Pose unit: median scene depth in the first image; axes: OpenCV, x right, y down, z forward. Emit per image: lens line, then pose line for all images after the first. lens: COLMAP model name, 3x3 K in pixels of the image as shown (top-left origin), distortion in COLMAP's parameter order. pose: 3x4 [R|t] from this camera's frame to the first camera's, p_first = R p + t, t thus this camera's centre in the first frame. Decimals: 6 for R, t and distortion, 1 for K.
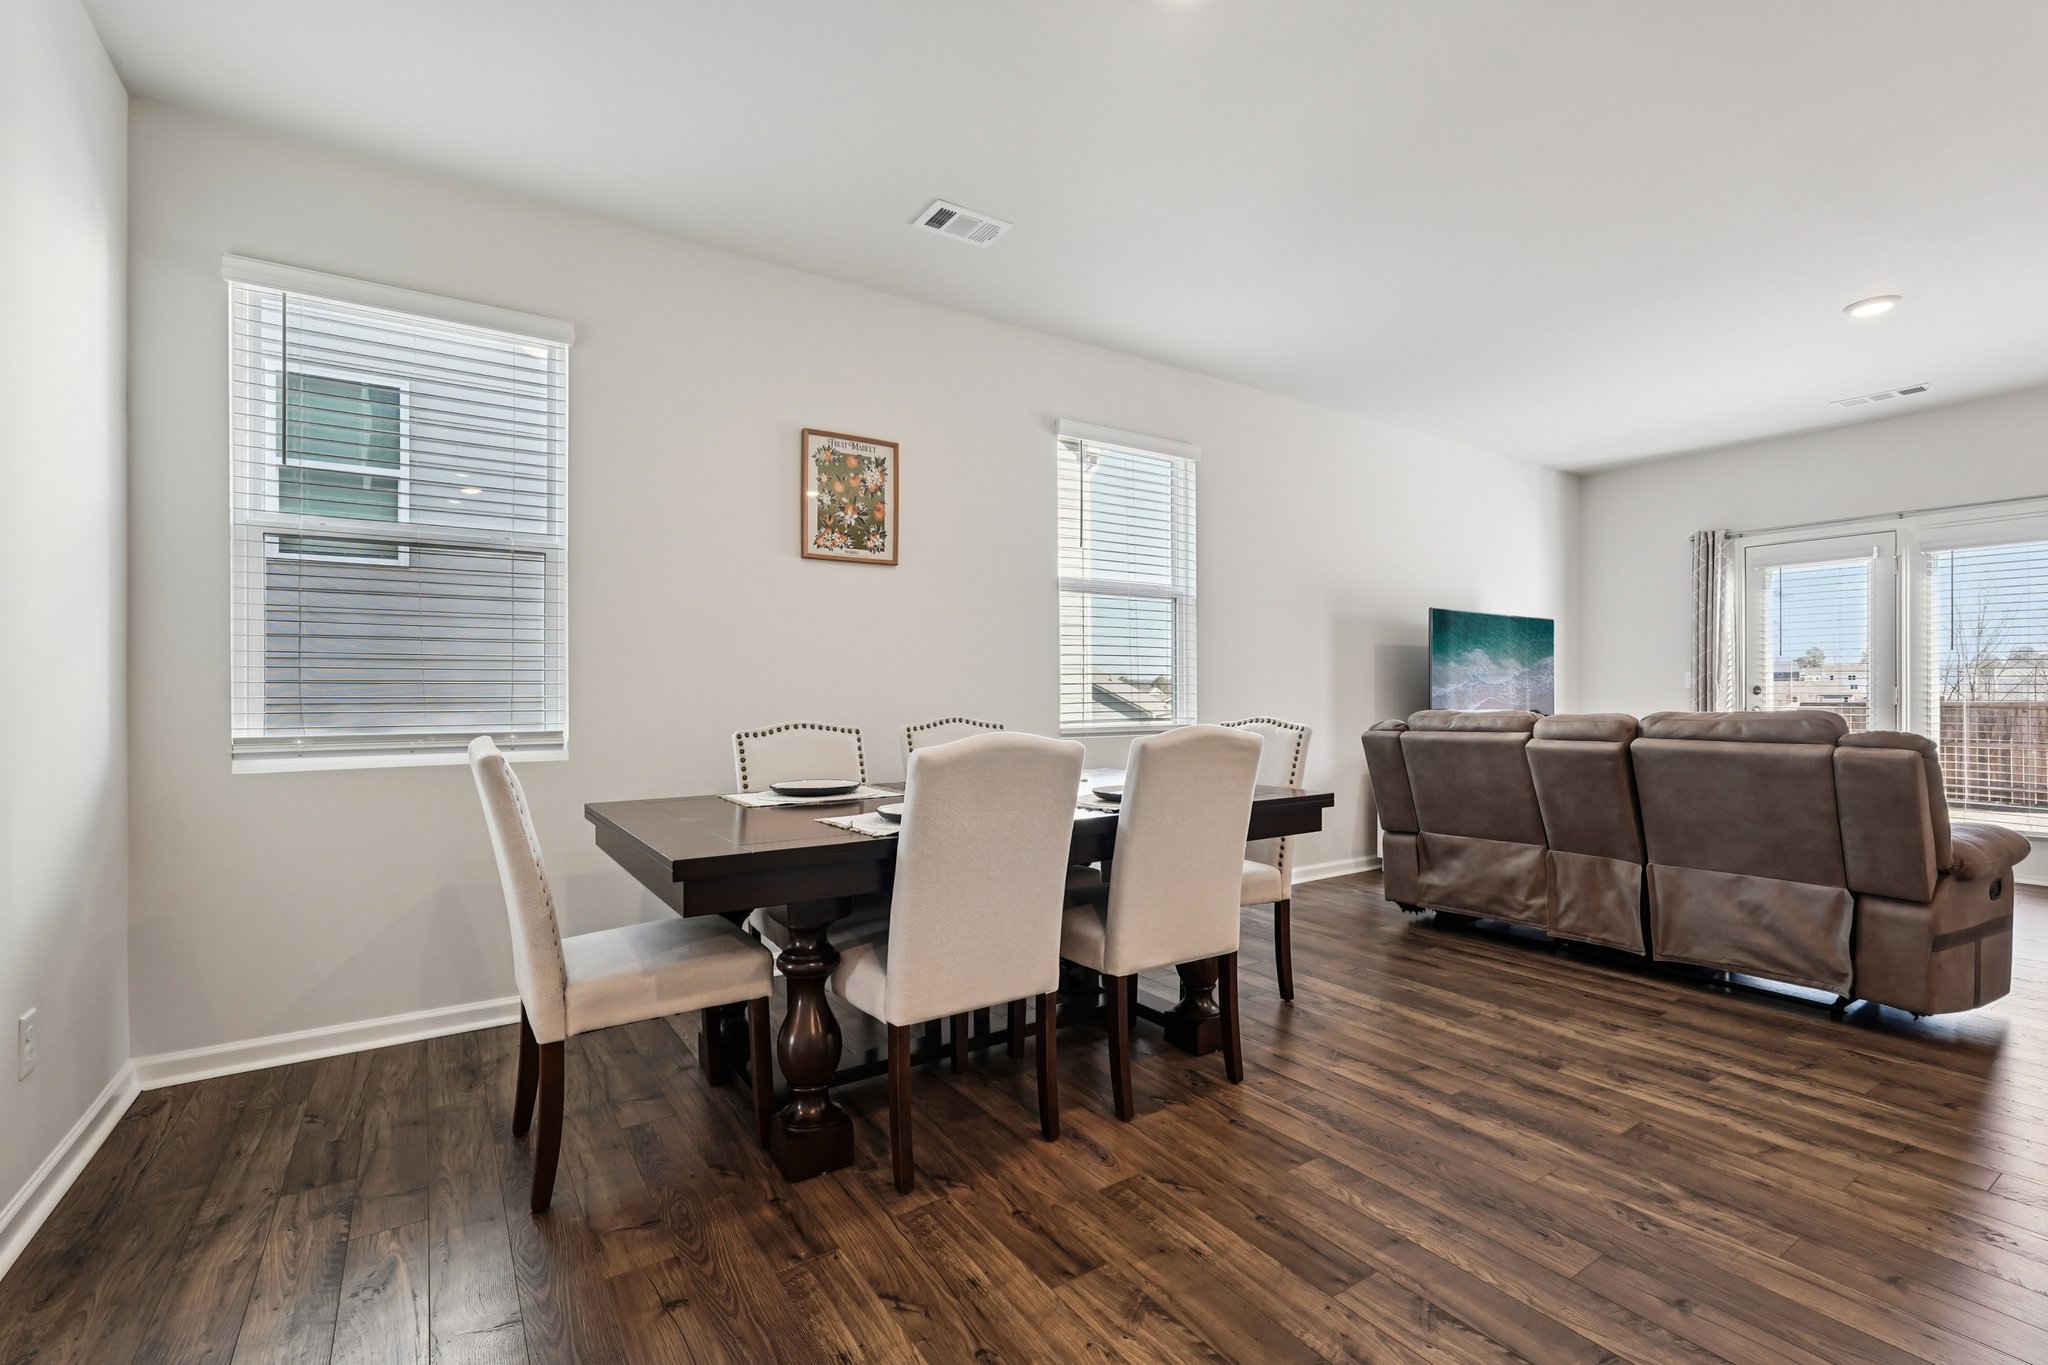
lens RADIAL K [[909.5, 0, 1025.5], [0, 909.5, 691.8], [0, 0, 1]] dist [-0.011777, 0.007812]
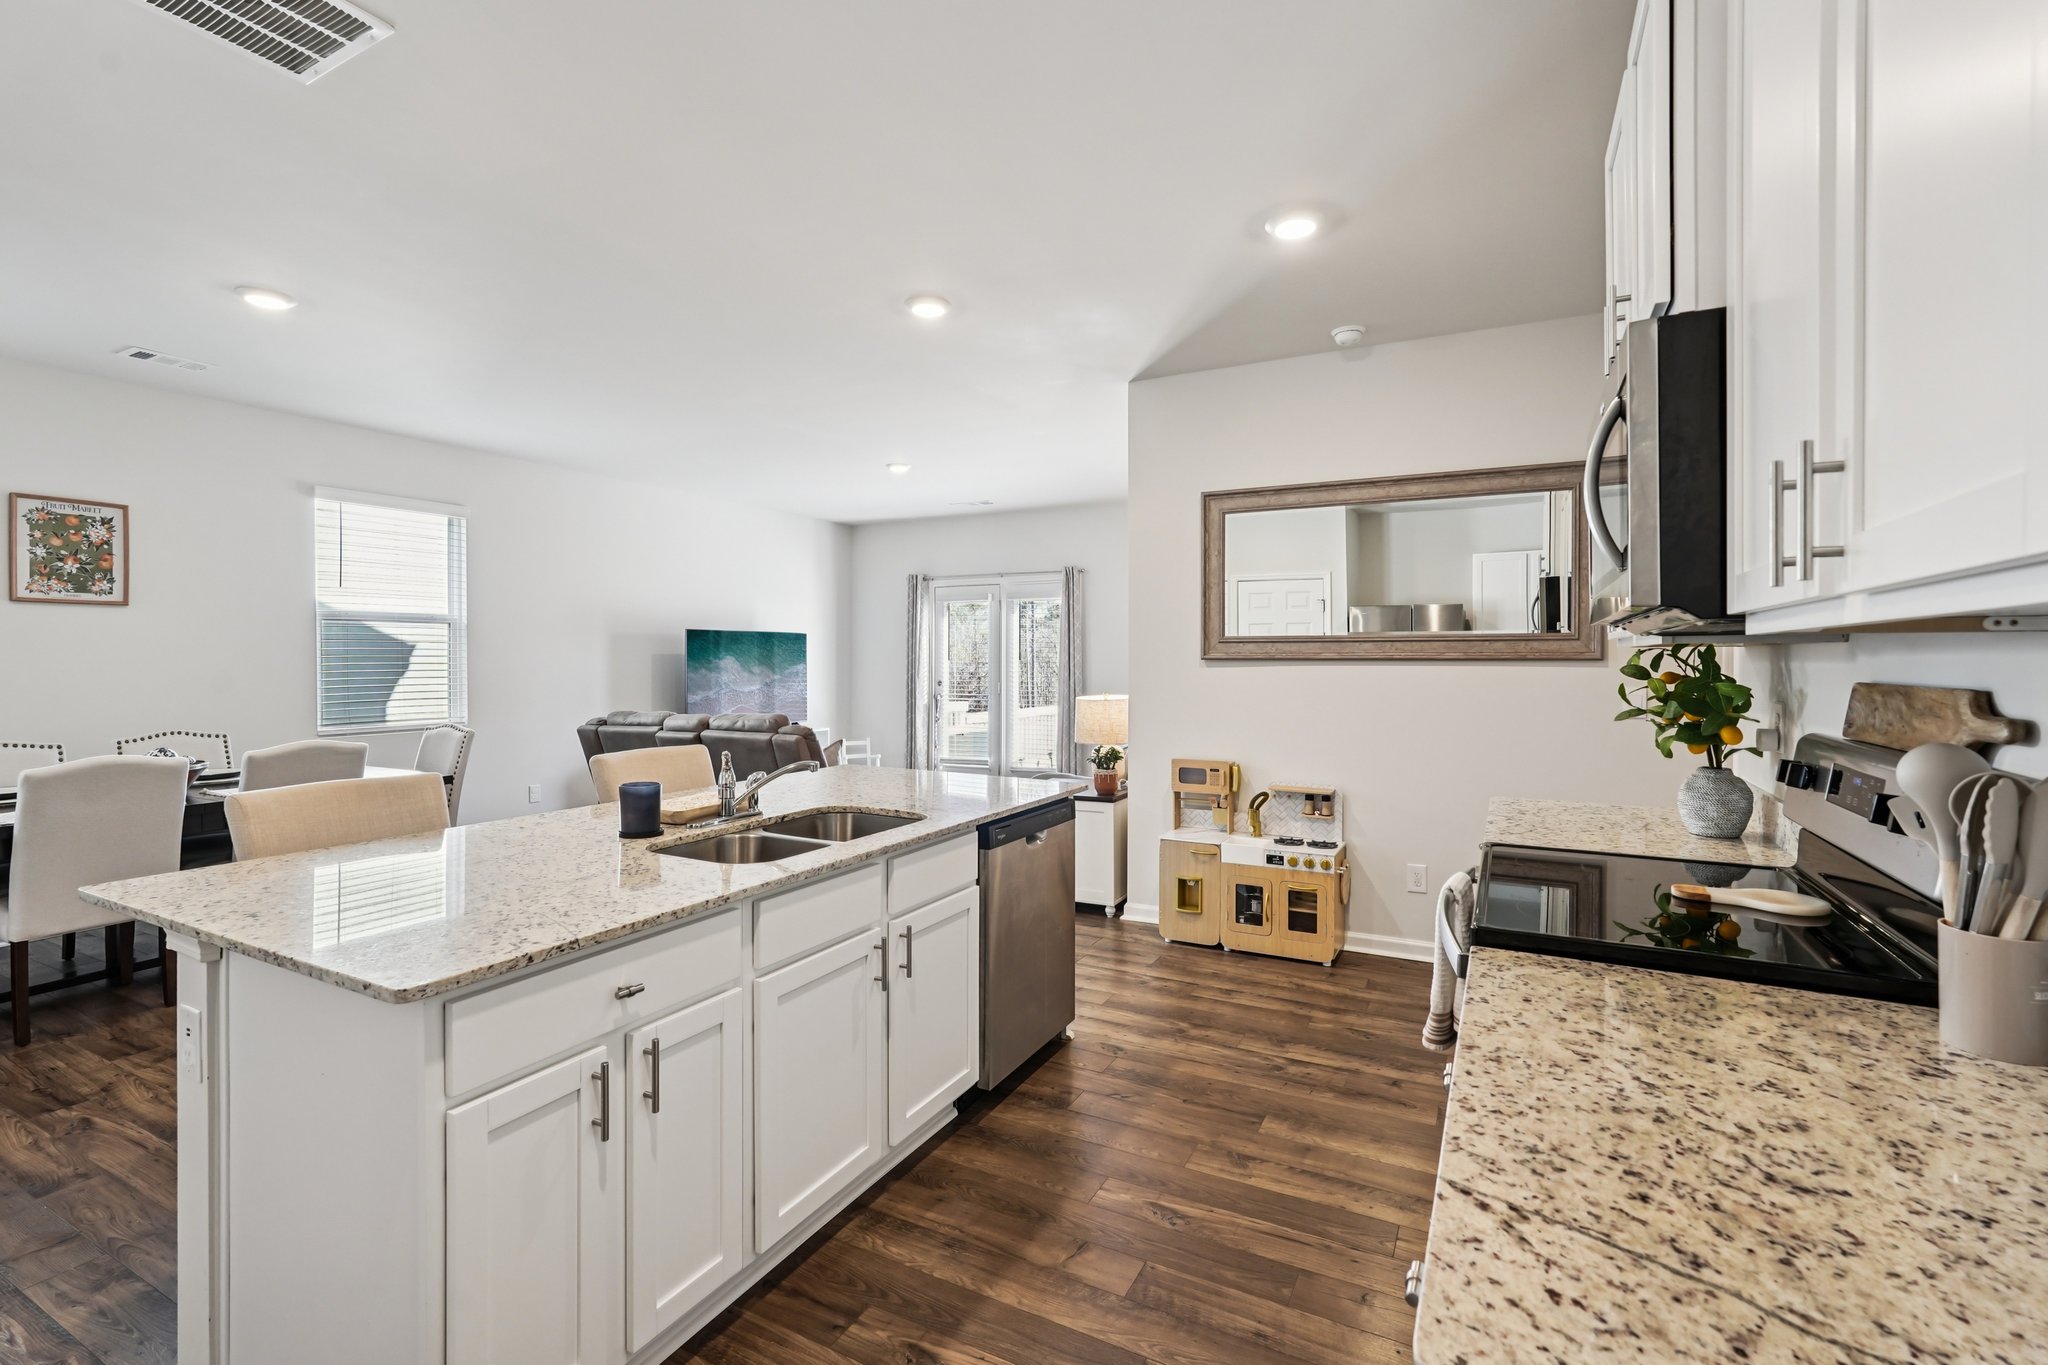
lens RADIAL K [[909.5, 0, 1021.7], [0, 909.5, 666.9], [0, 0, 1]] dist [-0.011777, 0.007812]
pose [[0.882011, -0.003408, 0.471217, 0.363763], [-0.001183, 0.999955, 0.009447, -0.073129], [-0.471227, -0.008889, 0.881967, -0.678389]]
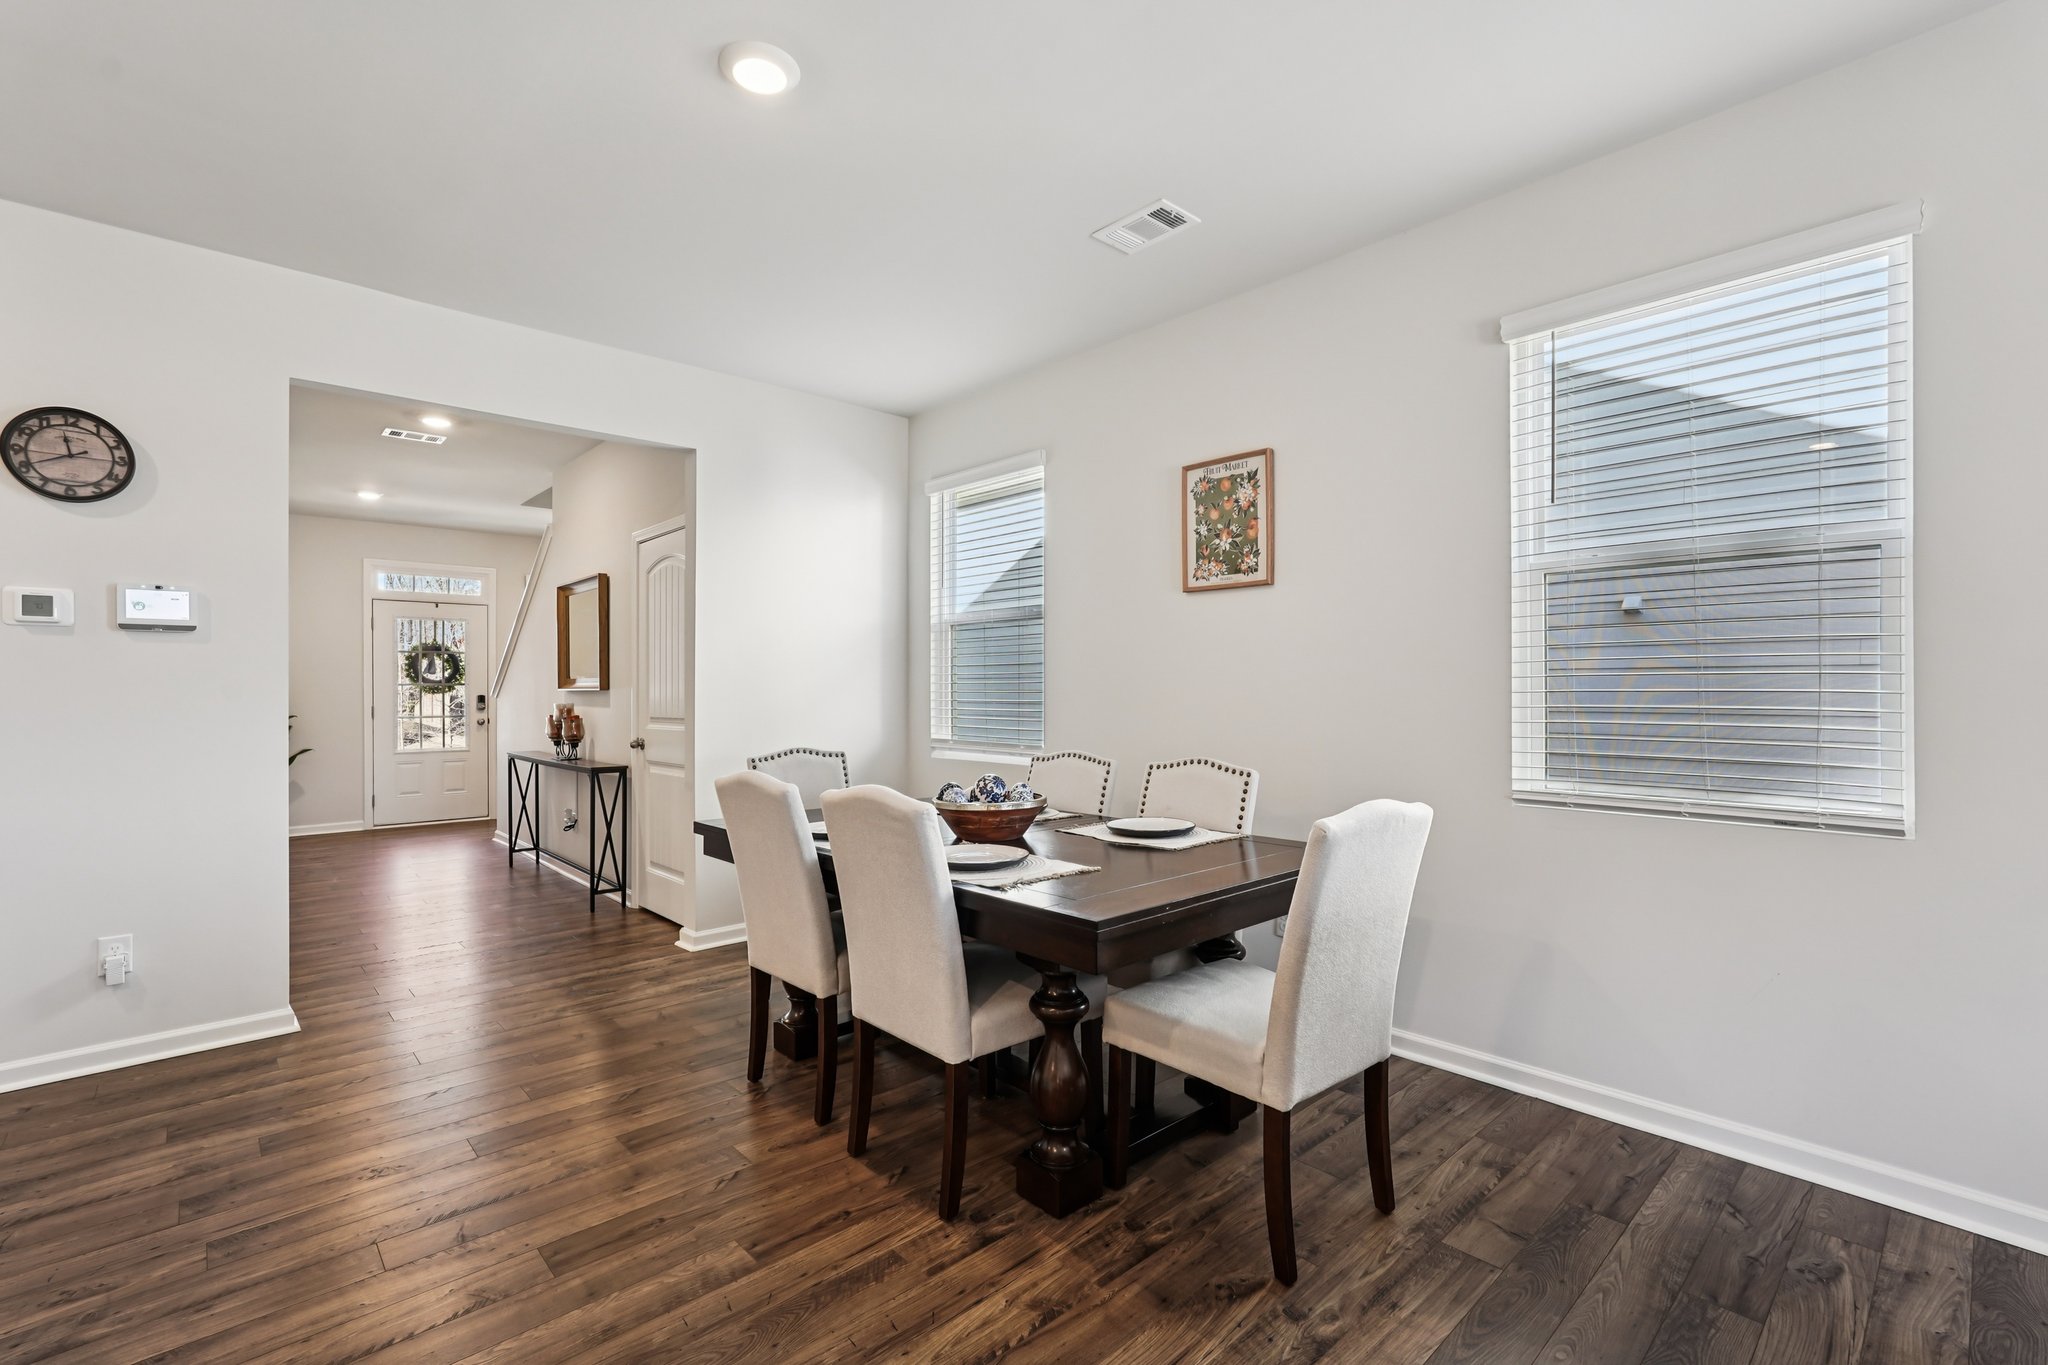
lens RADIAL K [[909.5, 0, 1034.1], [0, 909.5, 689.3], [0, 0, 1]] dist [-0.011777, 0.007812]
pose [[0.162290, 0.005569, -0.986727, 0.745398], [0.004919, 0.999967, 0.006453, -0.044744], [0.986731, -0.005901, 0.162257, 0.659580]]
